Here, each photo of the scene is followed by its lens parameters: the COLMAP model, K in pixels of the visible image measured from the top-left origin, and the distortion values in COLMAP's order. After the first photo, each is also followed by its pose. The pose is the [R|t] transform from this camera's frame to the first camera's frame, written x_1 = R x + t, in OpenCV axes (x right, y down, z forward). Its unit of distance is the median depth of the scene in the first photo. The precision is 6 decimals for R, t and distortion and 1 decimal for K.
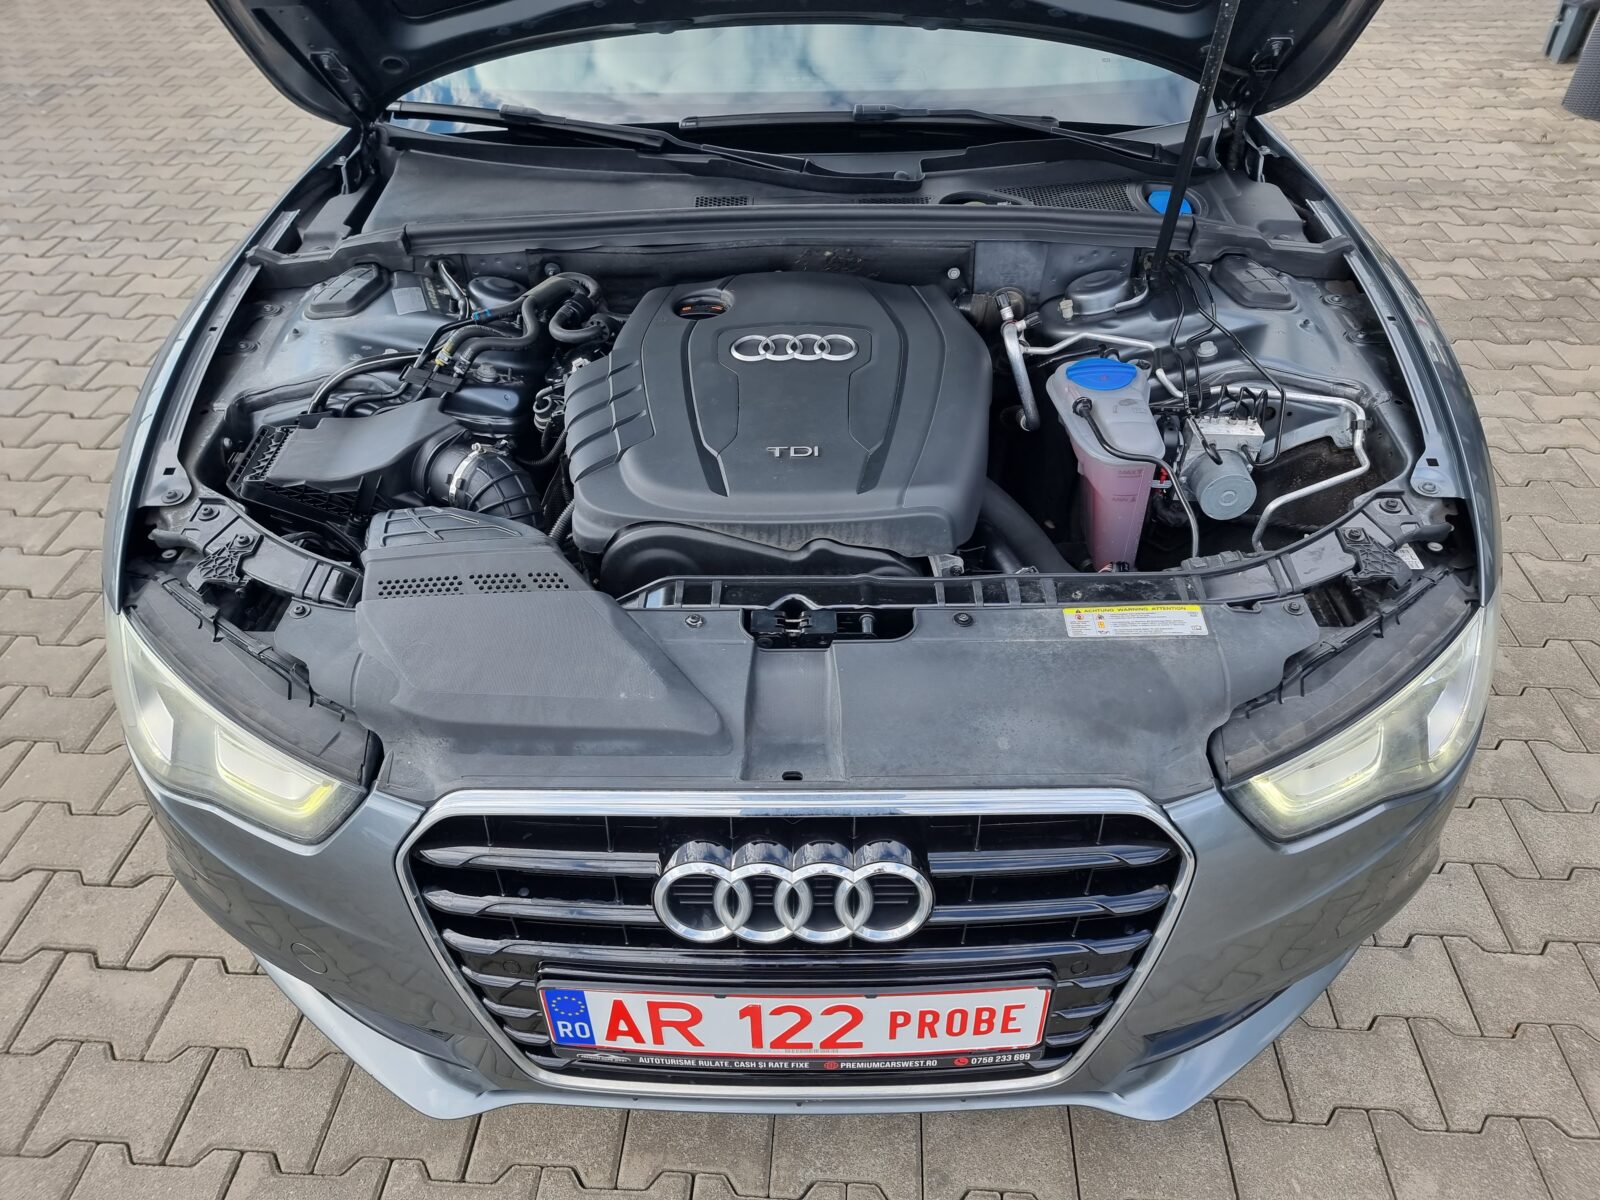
lens RADIAL K [[1132.2, 0, 791.2], [0, 1132.2, 599.4], [0, 0, 1]] dist [0.020246, -0.000478]
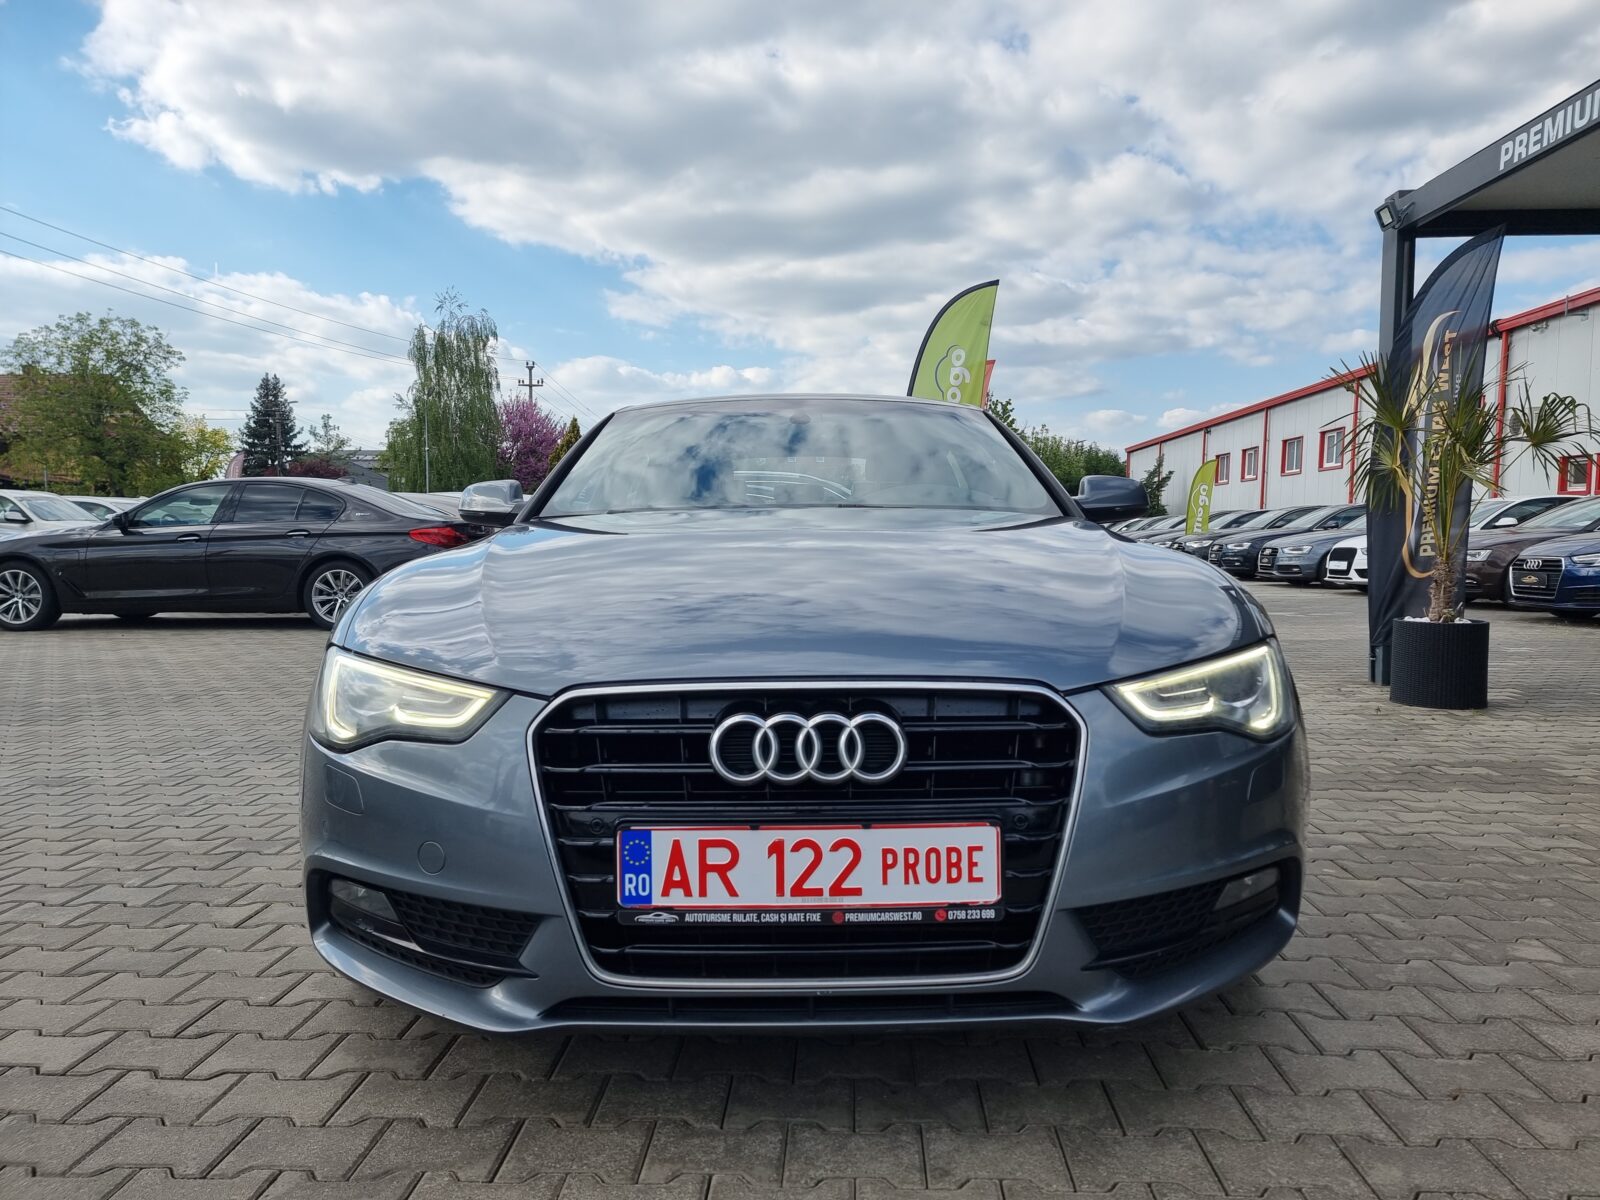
lens RADIAL K [[1100.6, 0, 798.0], [0, 1100.6, 599.5], [0, 0, 1]] dist [0.085535, -0.072115]
pose [[0.999782, 0.010109, 0.018266, -0.036174], [0.002950, 0.797773, -0.602951, 0.888540], [-0.020667, 0.602873, 0.797569, -0.199667]]
